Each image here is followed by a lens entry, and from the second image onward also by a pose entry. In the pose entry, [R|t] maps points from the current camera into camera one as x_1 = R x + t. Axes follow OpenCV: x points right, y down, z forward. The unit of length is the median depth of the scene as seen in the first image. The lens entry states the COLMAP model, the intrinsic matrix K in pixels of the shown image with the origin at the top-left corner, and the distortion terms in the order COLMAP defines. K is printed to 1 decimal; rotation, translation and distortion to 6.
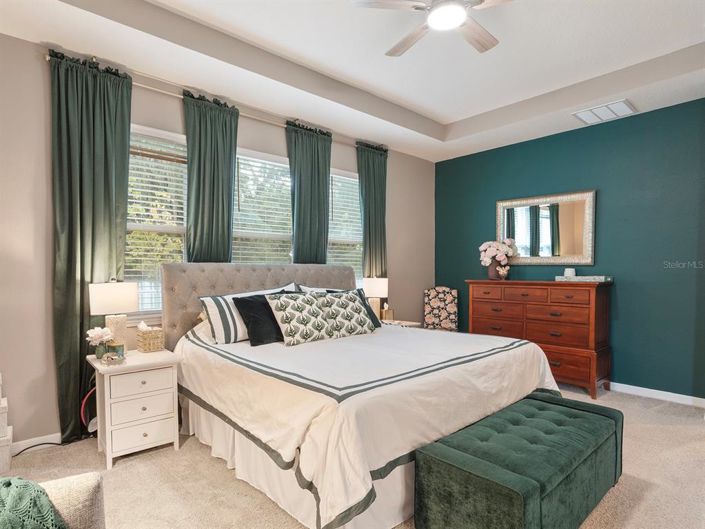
lens RADIAL K [[405.7, 0, 350.4], [0, 405.7, 267.9], [0, 0, 1]] dist [0.027215, 0.000343]
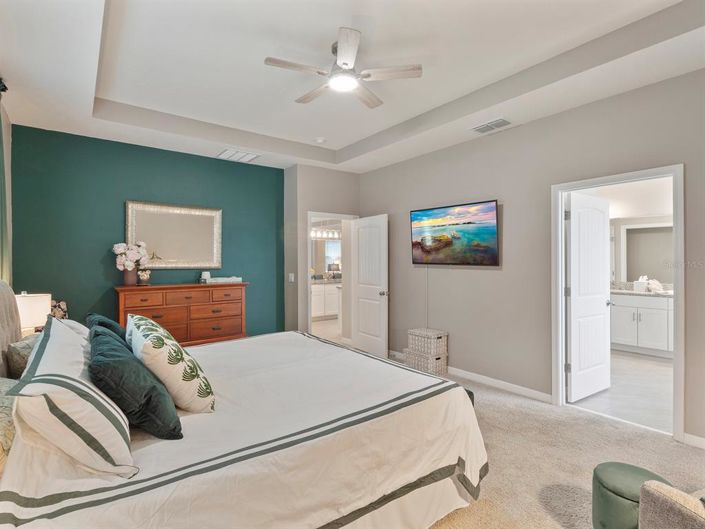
lens RADIAL K [[363.5, 0, 350.5], [0, 363.5, 259.2], [0, 0, 1]] dist [-0.001241, 0.000224]
pose [[0.084941, -0.001462, 0.996385, -0.734667], [-0.003851, 0.999991, 0.001796, -0.058095], [-0.996379, -0.003990, 0.084934, 0.731082]]
